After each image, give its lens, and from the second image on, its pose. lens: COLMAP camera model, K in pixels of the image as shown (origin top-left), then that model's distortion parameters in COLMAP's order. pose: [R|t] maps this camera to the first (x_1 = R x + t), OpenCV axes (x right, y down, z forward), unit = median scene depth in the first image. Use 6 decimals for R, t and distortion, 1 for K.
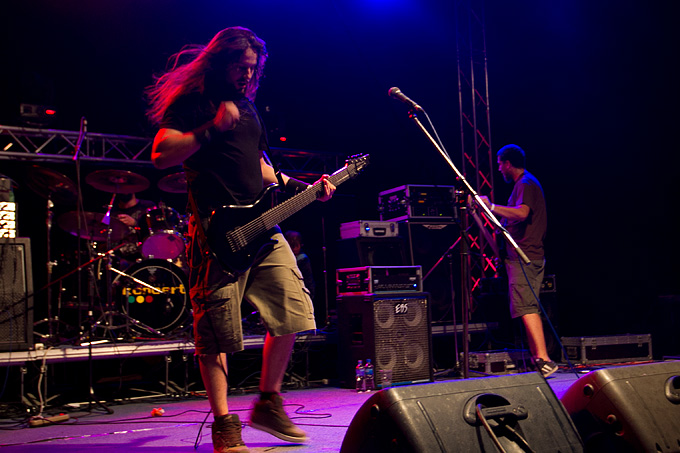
lens RADIAL K [[1106.8, 0, 340.1], [0, 1106.8, 226.5], [0, 0, 1]] dist [0.013322, 0.000000]
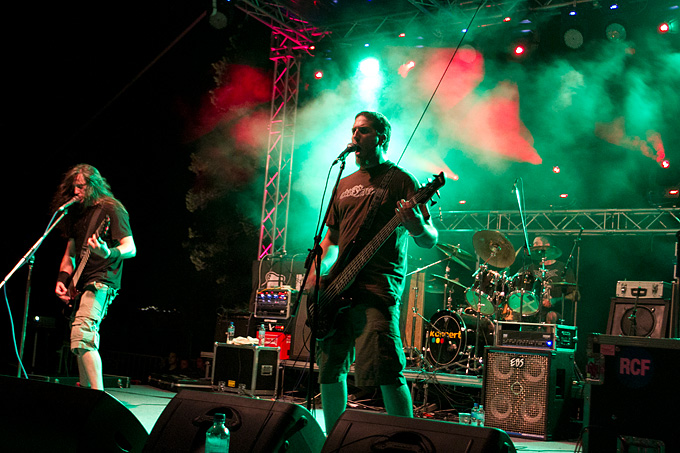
lens RADIAL K [[976.0, 0, 340.1], [0, 976.0, 226.8], [0, 0, 1]] dist [-0.012705, 0.000000]
pose [[0.250910, -0.055492, -0.966419, 0.905519], [-0.015577, 0.997995, -0.061349, 0.003866], [0.967885, 0.030447, 0.249542, 0.584095]]
